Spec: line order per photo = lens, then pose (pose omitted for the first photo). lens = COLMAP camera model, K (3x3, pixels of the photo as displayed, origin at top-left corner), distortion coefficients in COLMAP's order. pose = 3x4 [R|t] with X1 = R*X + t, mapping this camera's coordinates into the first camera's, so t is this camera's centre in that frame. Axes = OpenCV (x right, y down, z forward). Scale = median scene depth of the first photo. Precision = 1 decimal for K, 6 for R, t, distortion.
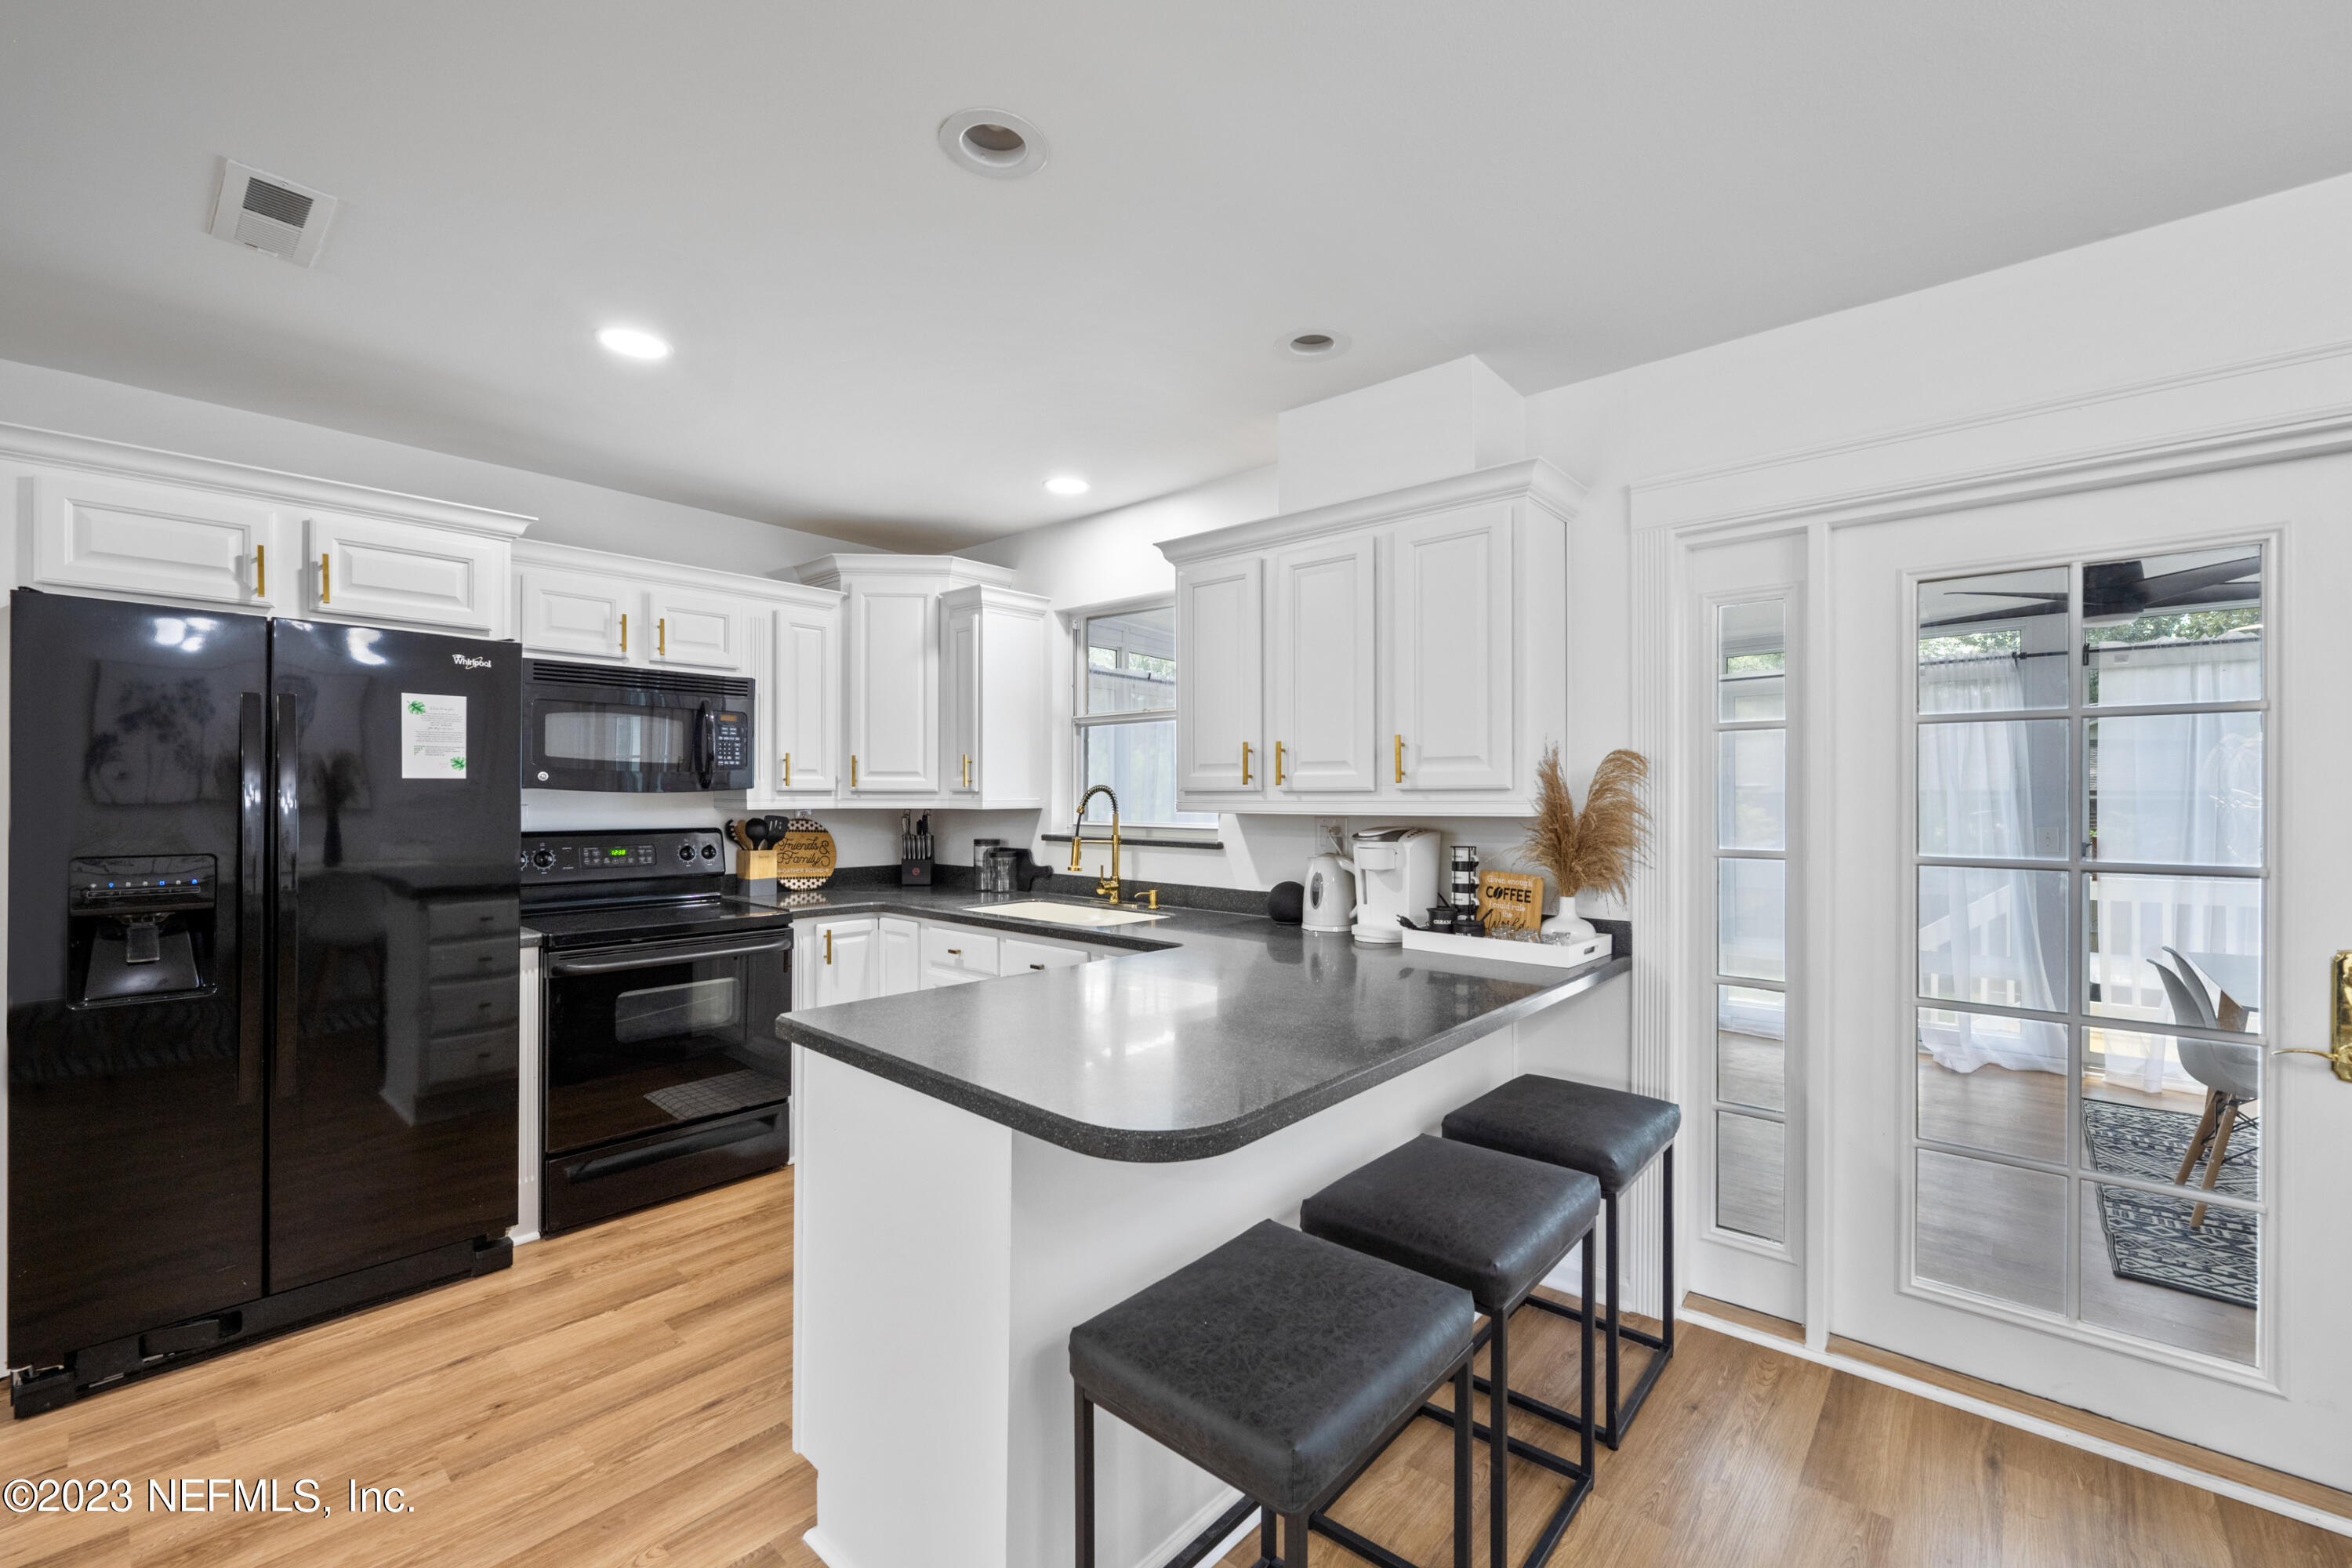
lens RADIAL K [[957.8, 0, 1173.7], [0, 957.8, 795.3], [0, 0, 1]] dist [-0.001377, 0.000238]
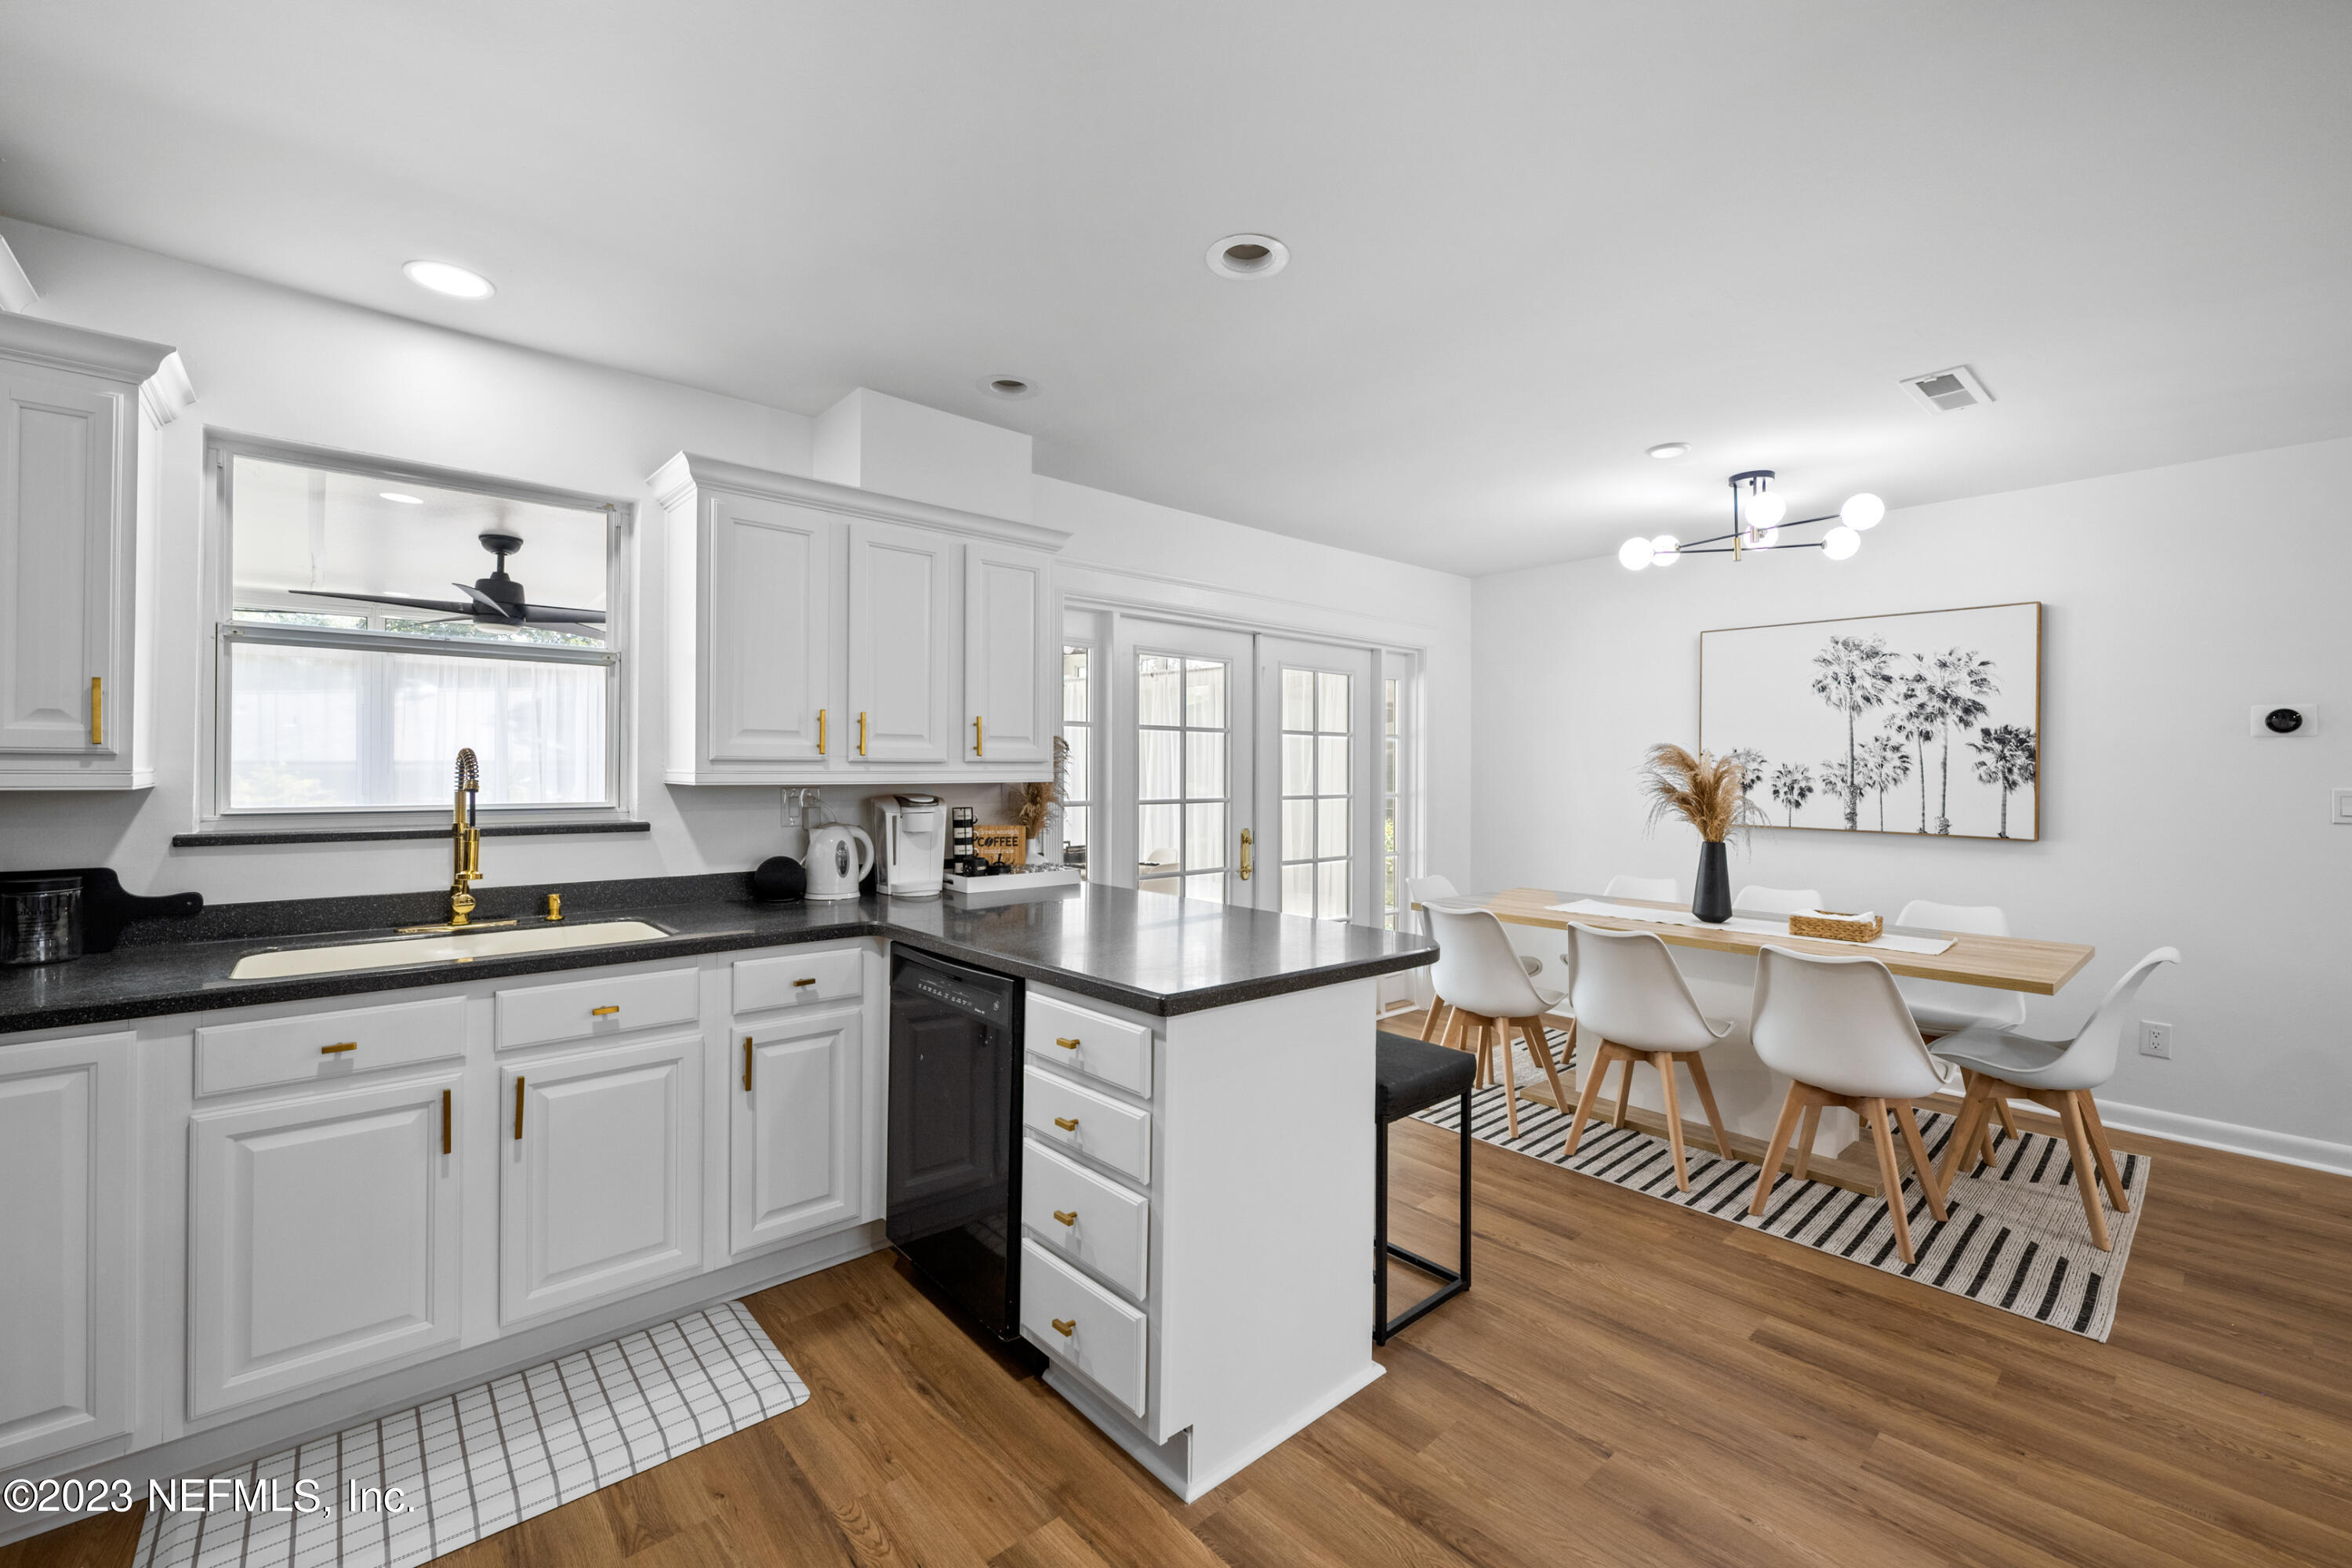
lens RADIAL K [[957.8, 0, 1176.8], [0, 957.8, 772.7], [0, 0, 1]] dist [-0.001377, 0.000238]
pose [[0.120032, -0.004304, 0.992761, -0.753323], [-0.005706, 0.999971, 0.005025, -0.000077], [-0.992754, -0.006268, 0.120004, 0.482079]]
